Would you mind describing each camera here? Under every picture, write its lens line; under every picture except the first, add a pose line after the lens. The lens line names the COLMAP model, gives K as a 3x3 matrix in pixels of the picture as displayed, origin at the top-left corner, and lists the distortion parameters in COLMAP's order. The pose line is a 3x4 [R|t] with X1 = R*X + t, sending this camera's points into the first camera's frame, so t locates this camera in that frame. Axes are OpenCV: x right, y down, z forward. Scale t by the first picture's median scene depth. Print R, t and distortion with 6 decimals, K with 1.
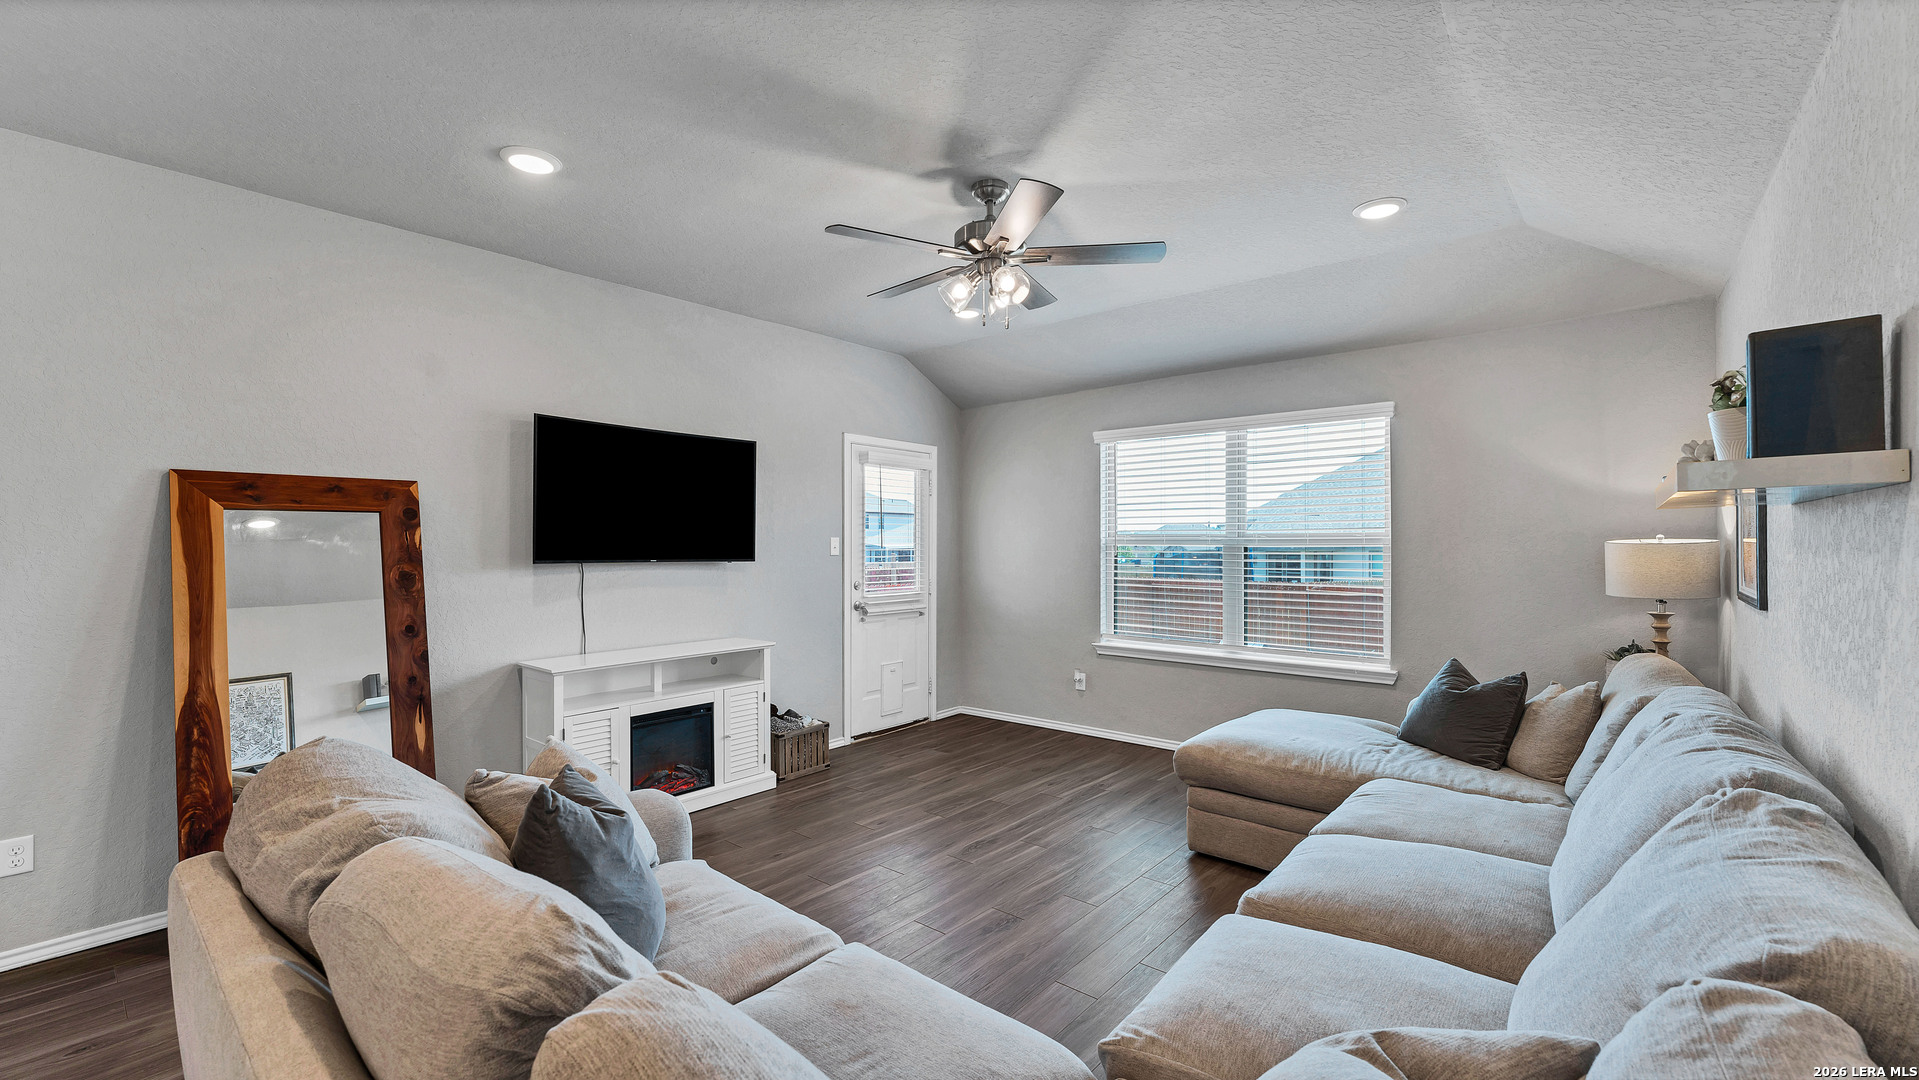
lens RADIAL K [[785.8, 0, 959.5], [0, 785.8, 540.0], [0, 0, 1]] dist [0.000990, -0.000004]
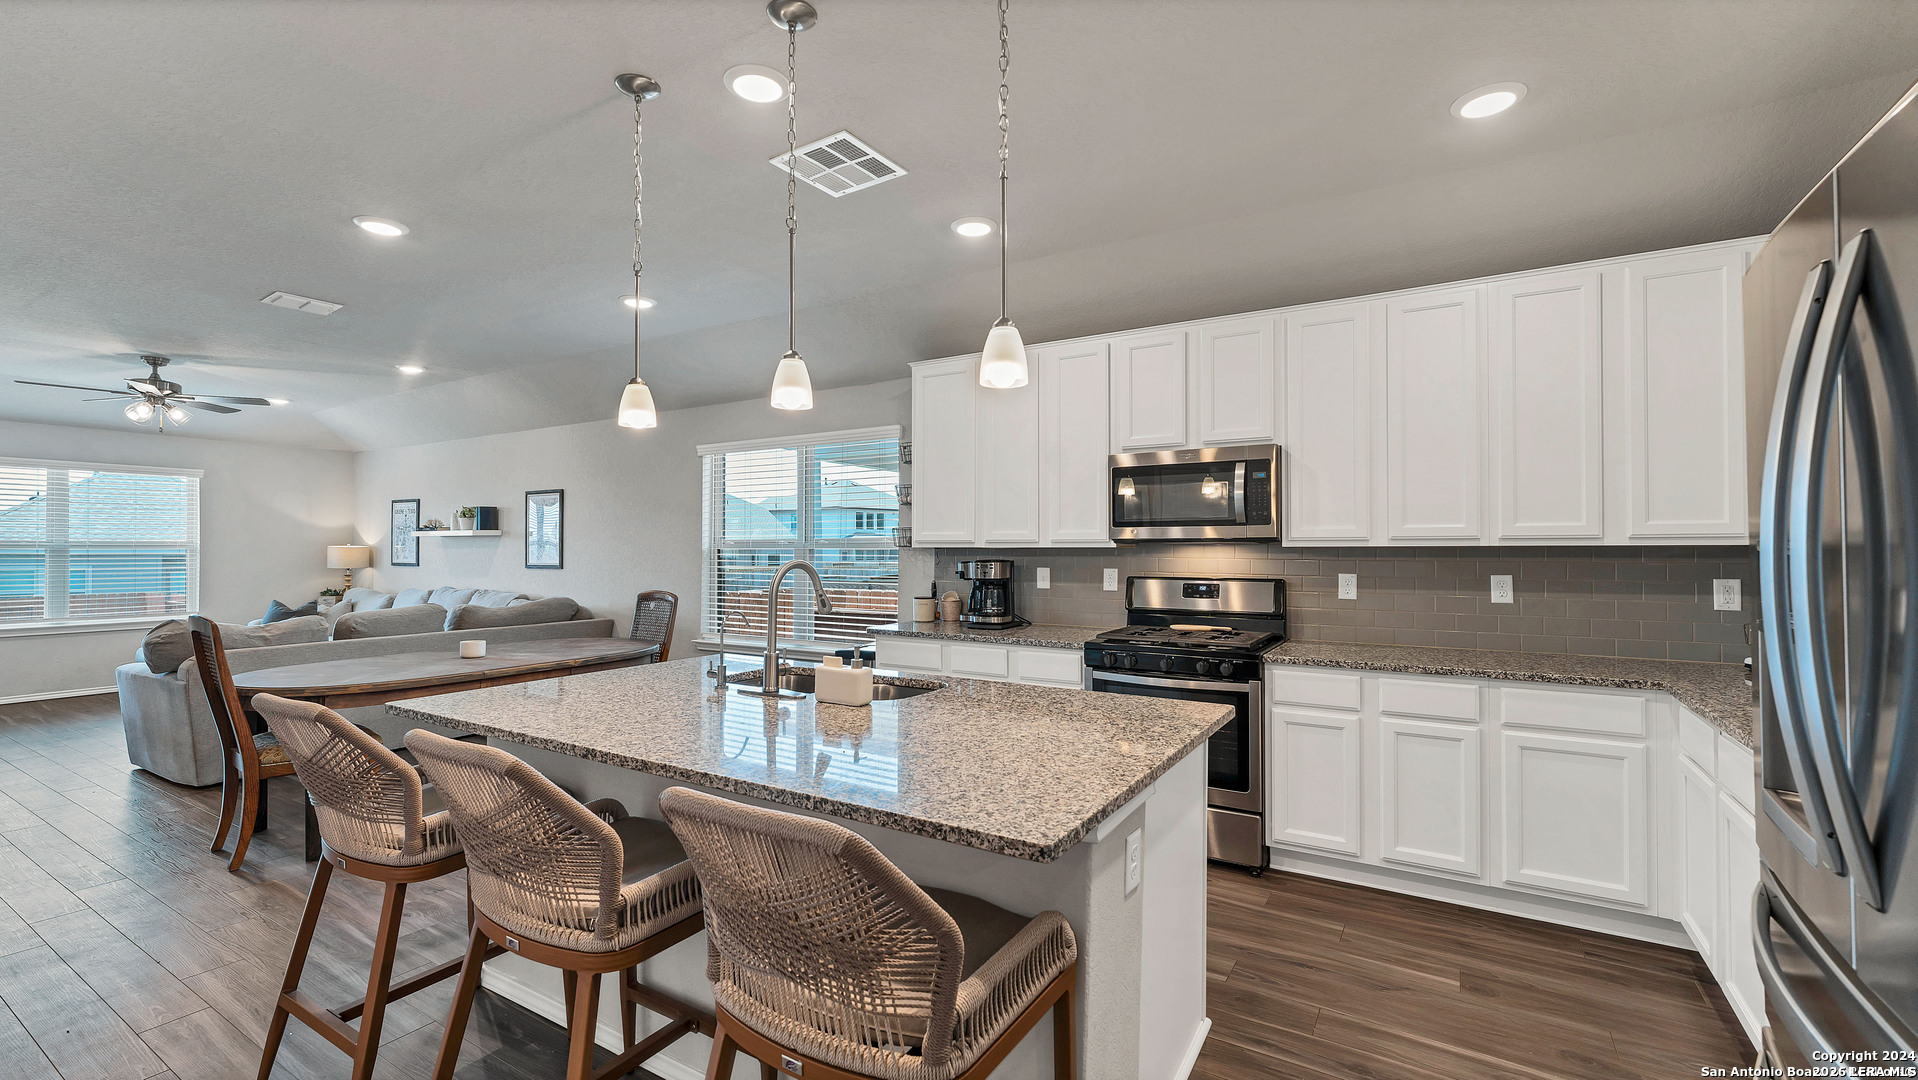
lens RADIAL K [[785.4, 0, 959.0], [0, 785.4, 540.0], [0, 0, 1]] dist [0.000990, -0.000004]
pose [[-0.163017, 0.014854, 0.986511, -1.667683], [0.003236, 0.999889, -0.014521, 0.019359], [-0.986618, 0.000825, -0.163047, -0.466698]]
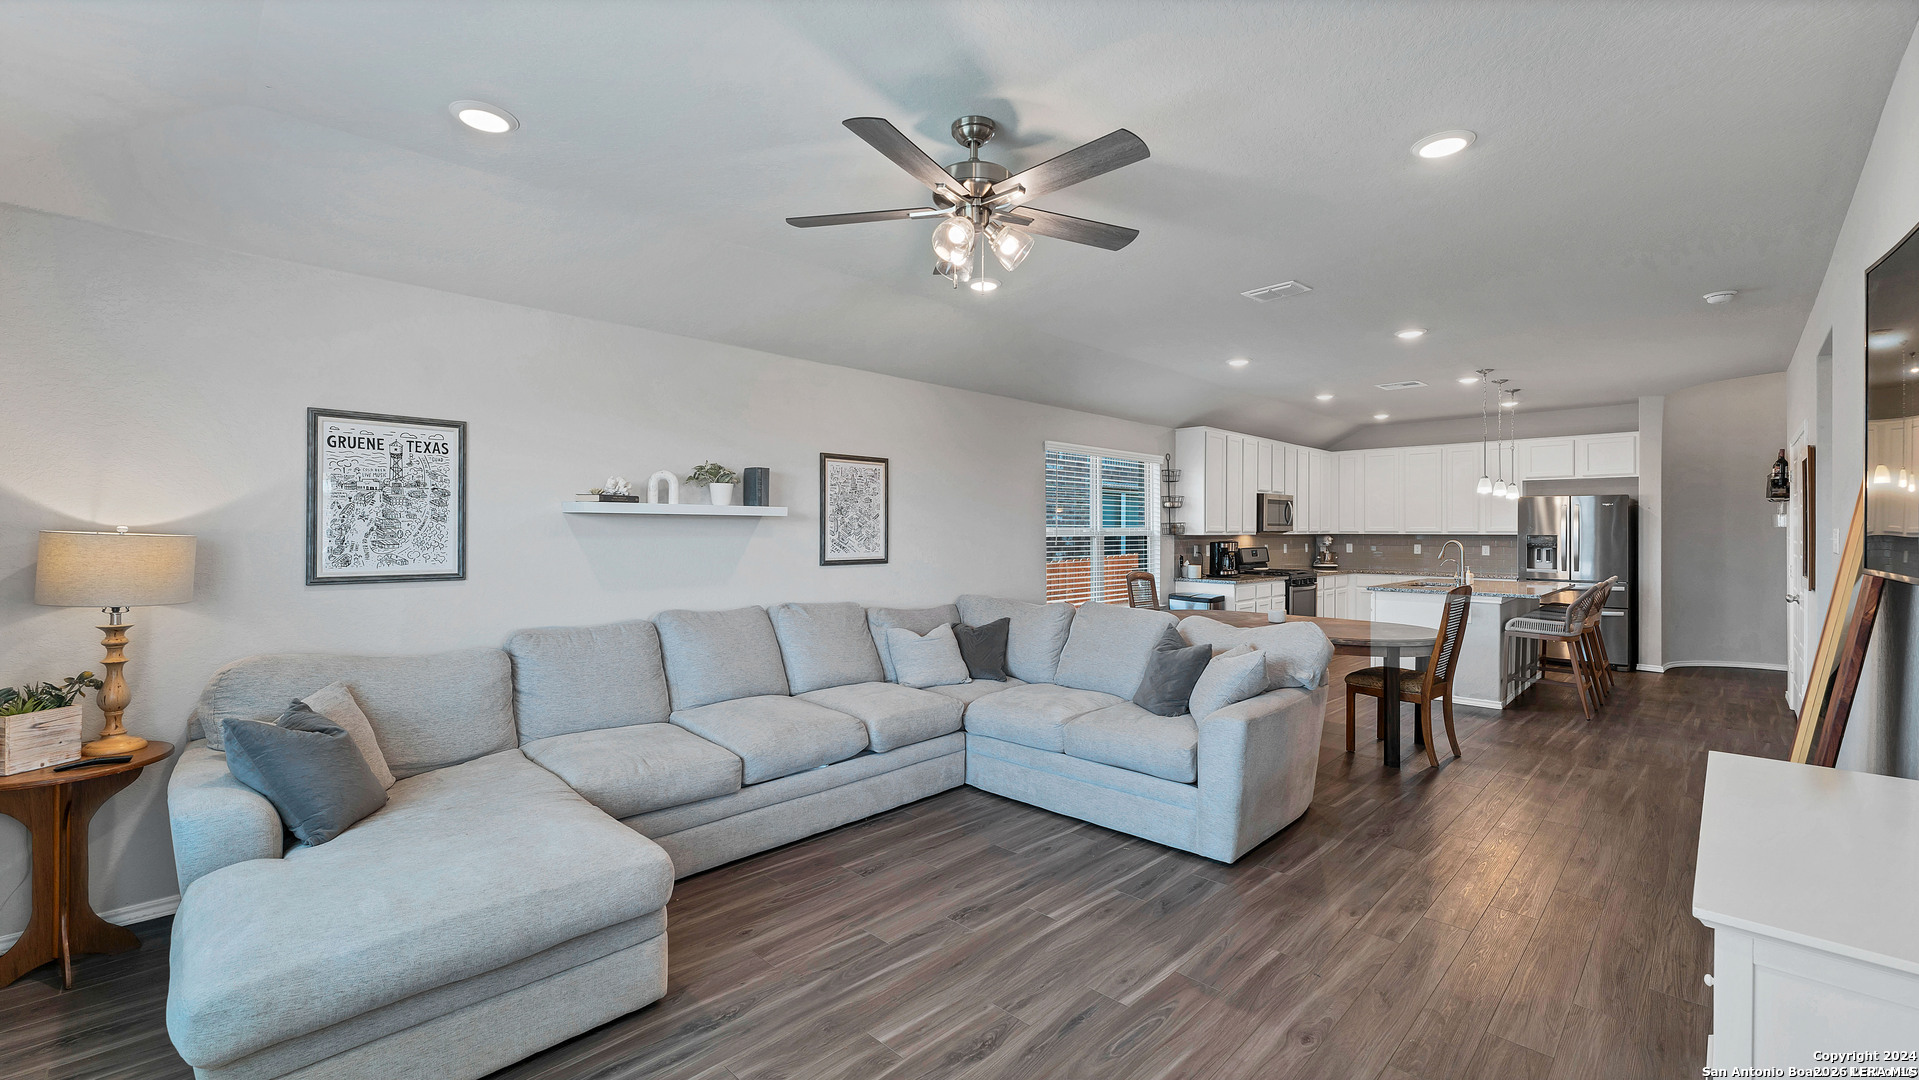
lens RADIAL K [[779.4, 0, 959.5], [0, 779.4, 540.0], [0, 0, 1]] dist [0.001900, 0.000243]
pose [[-0.997627, 0.003464, 0.068767, -0.002708], [0.004271, 0.999924, 0.011592, 0.000406], [-0.068721, 0.011858, -0.997565, 1.446717]]
